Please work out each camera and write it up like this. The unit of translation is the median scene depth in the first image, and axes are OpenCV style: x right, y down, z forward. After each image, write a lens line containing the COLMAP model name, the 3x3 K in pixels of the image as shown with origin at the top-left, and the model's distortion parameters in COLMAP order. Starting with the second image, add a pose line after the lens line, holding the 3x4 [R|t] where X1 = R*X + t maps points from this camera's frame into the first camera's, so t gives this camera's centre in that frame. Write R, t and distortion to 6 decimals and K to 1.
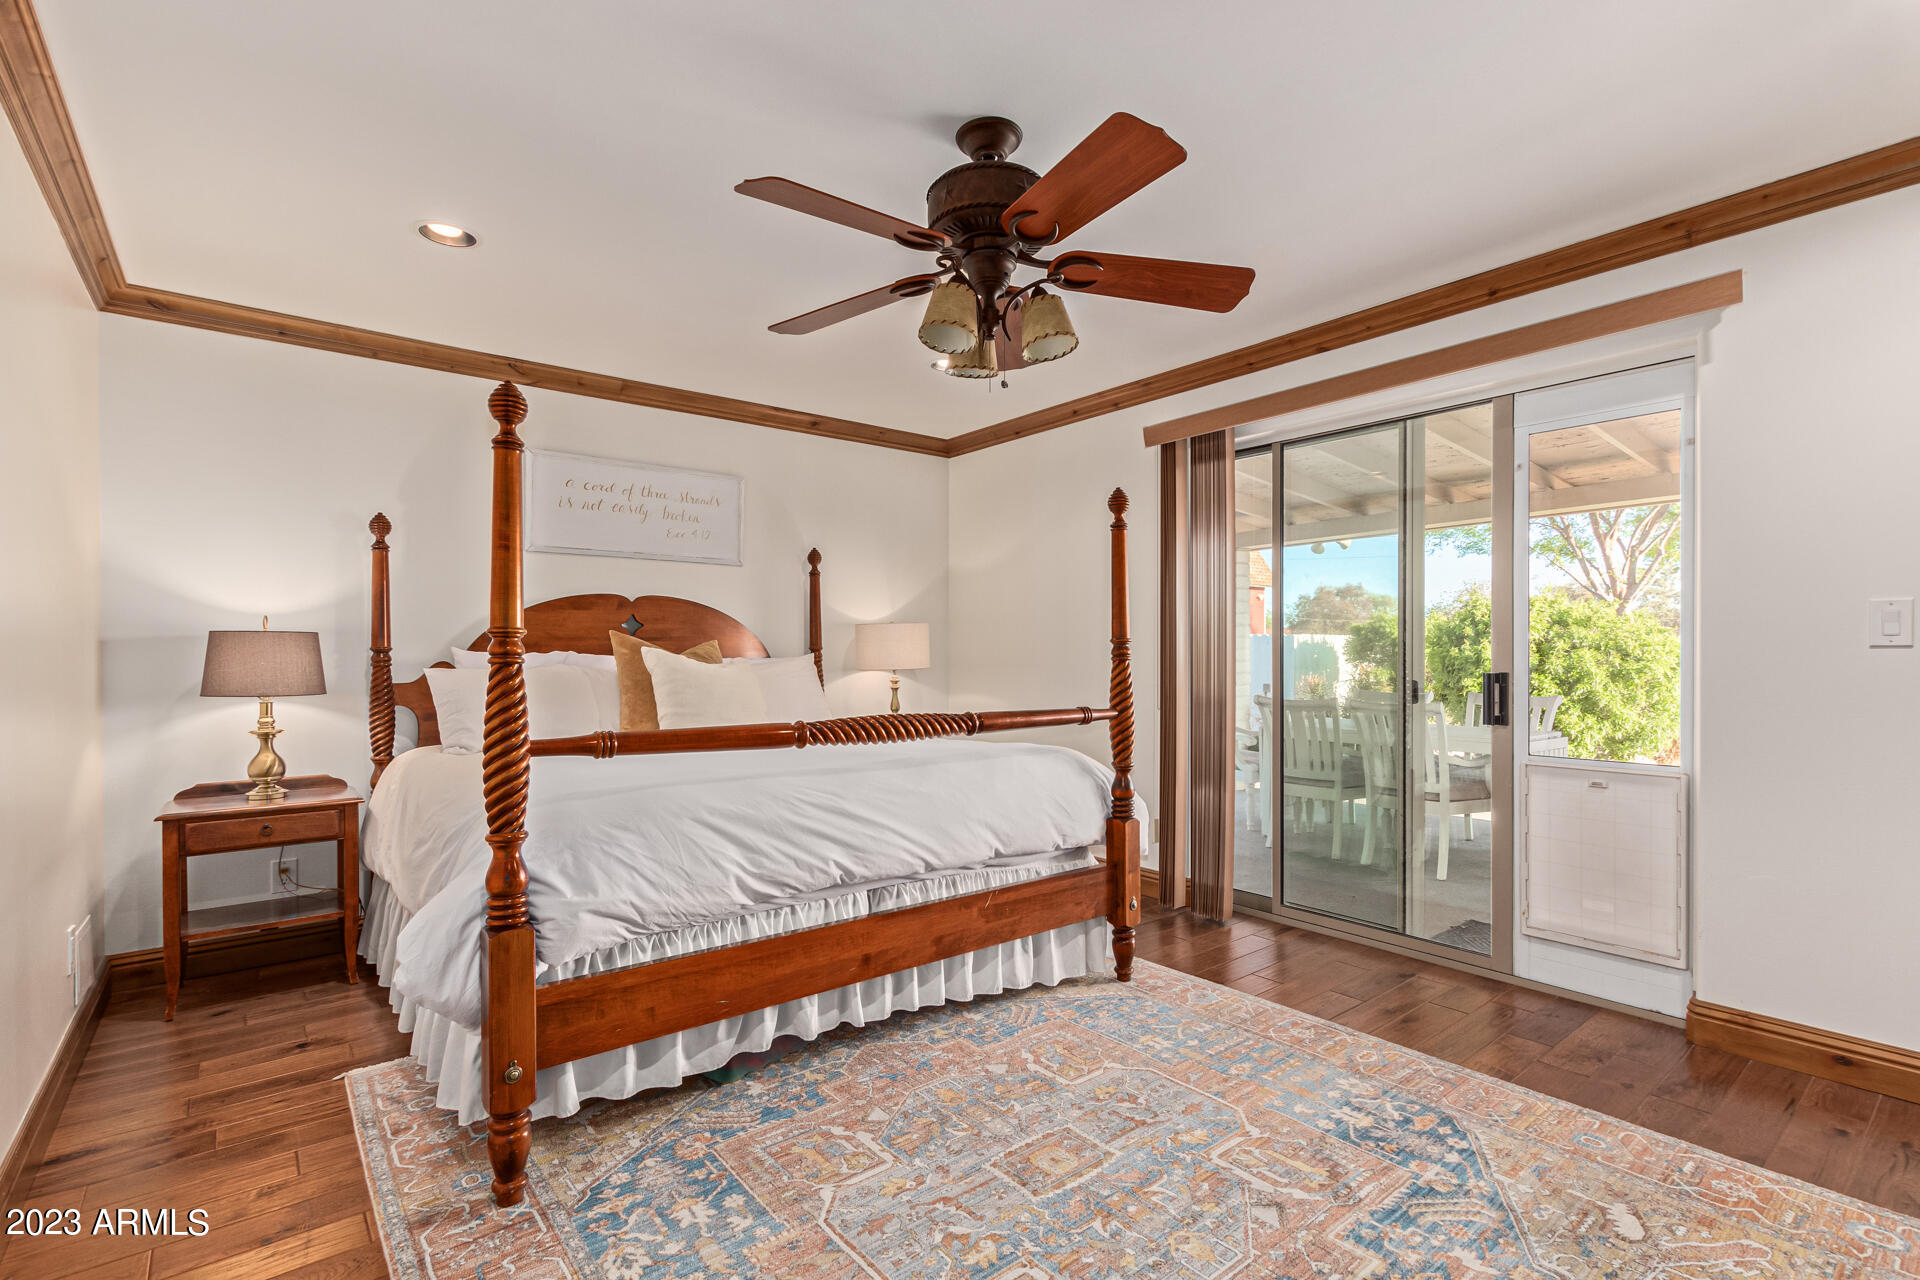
lens RADIAL K [[878.4, 0, 947.7], [0, 878.4, 652.4], [0, 0, 1]] dist [0.008074, -0.003349]
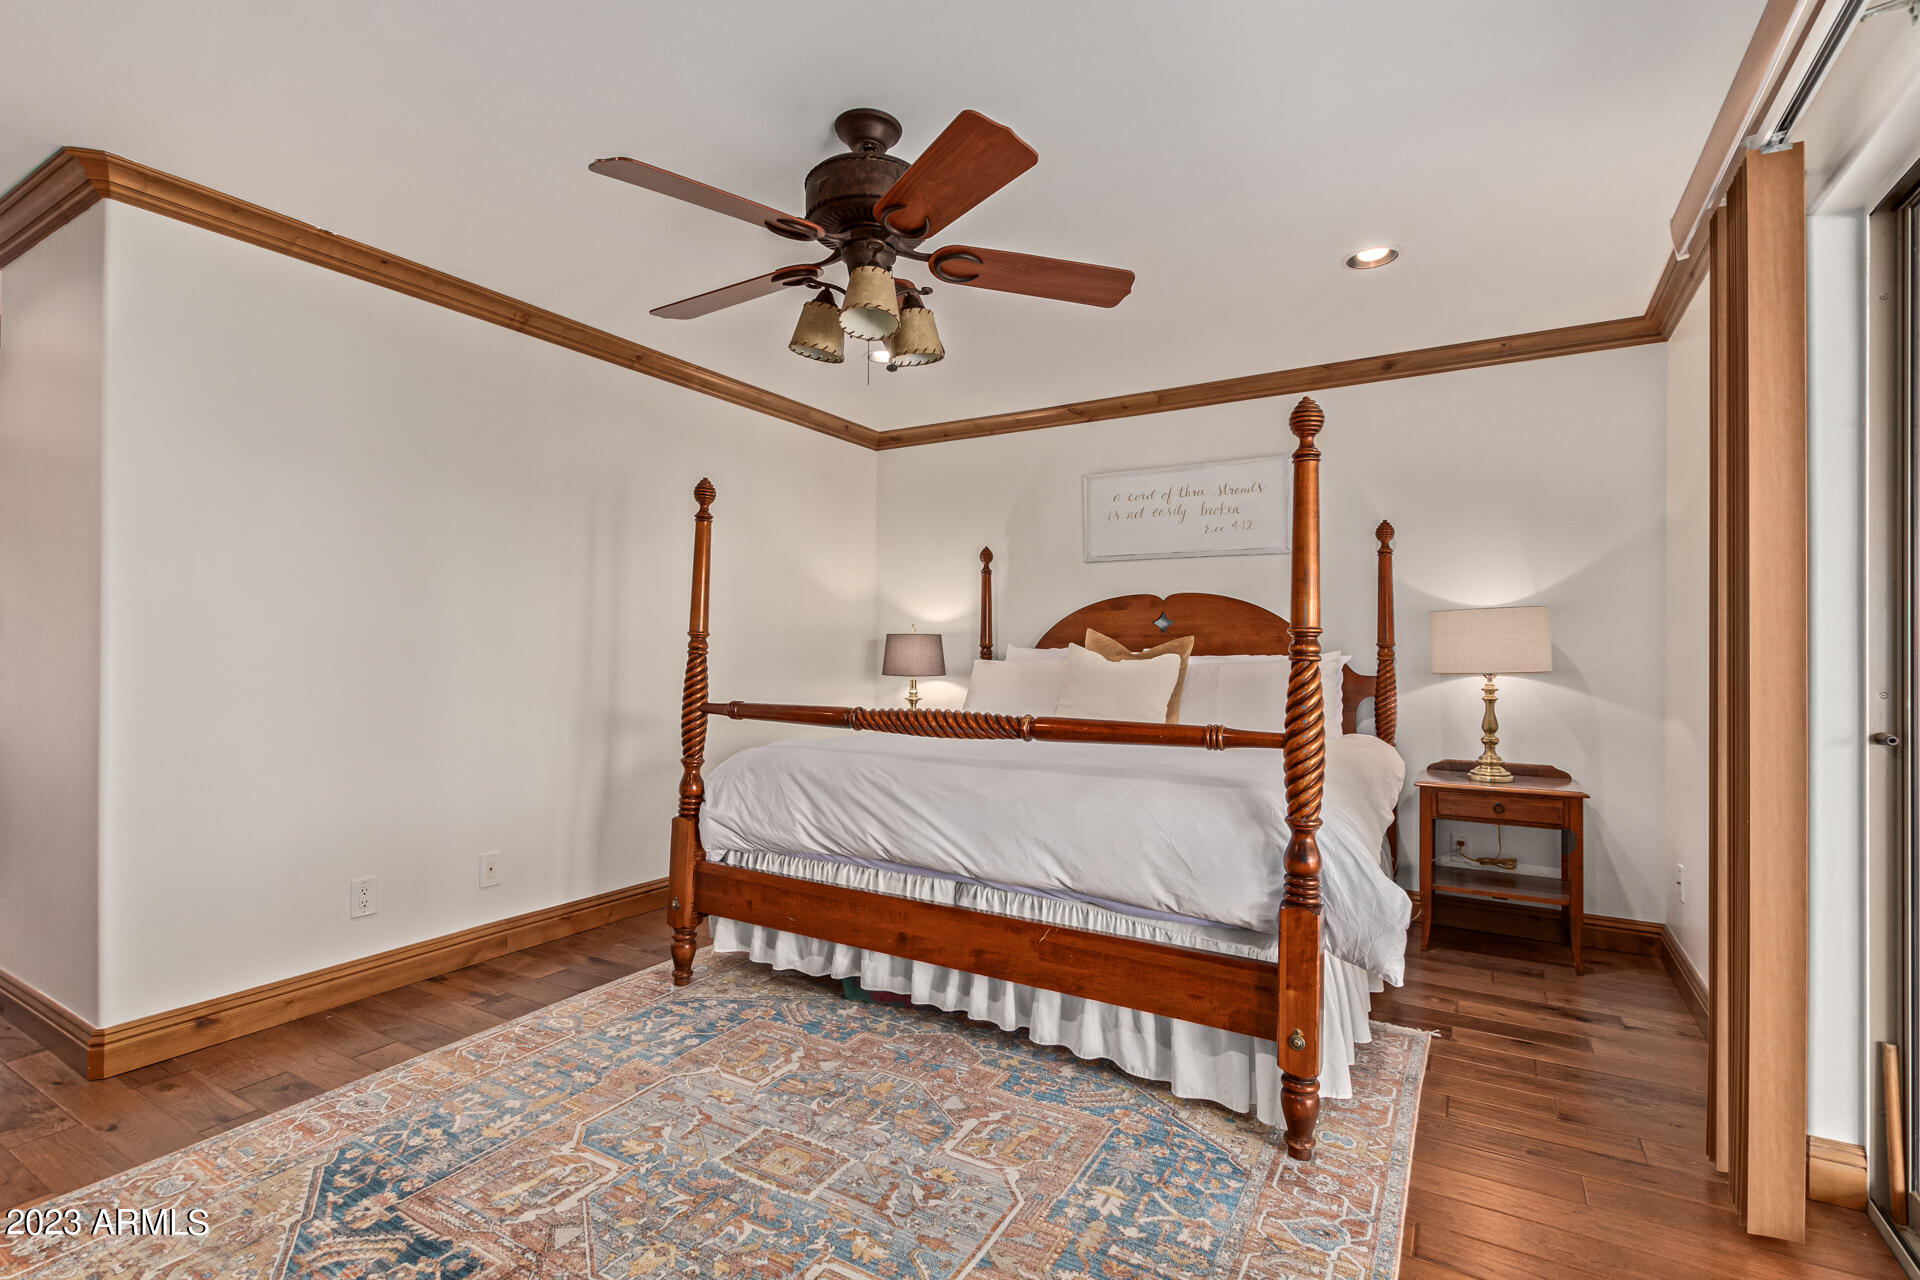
lens RADIAL K [[878.4, 0, 952.6], [0, 878.4, 636.1], [0, 0, 1]] dist [0.008074, -0.003349]
pose [[0.356454, -0.009819, -0.934261, 0.918242], [-0.001740, 0.999936, -0.011173, -0.003586], [0.934311, 0.005608, 0.356414, 0.670787]]
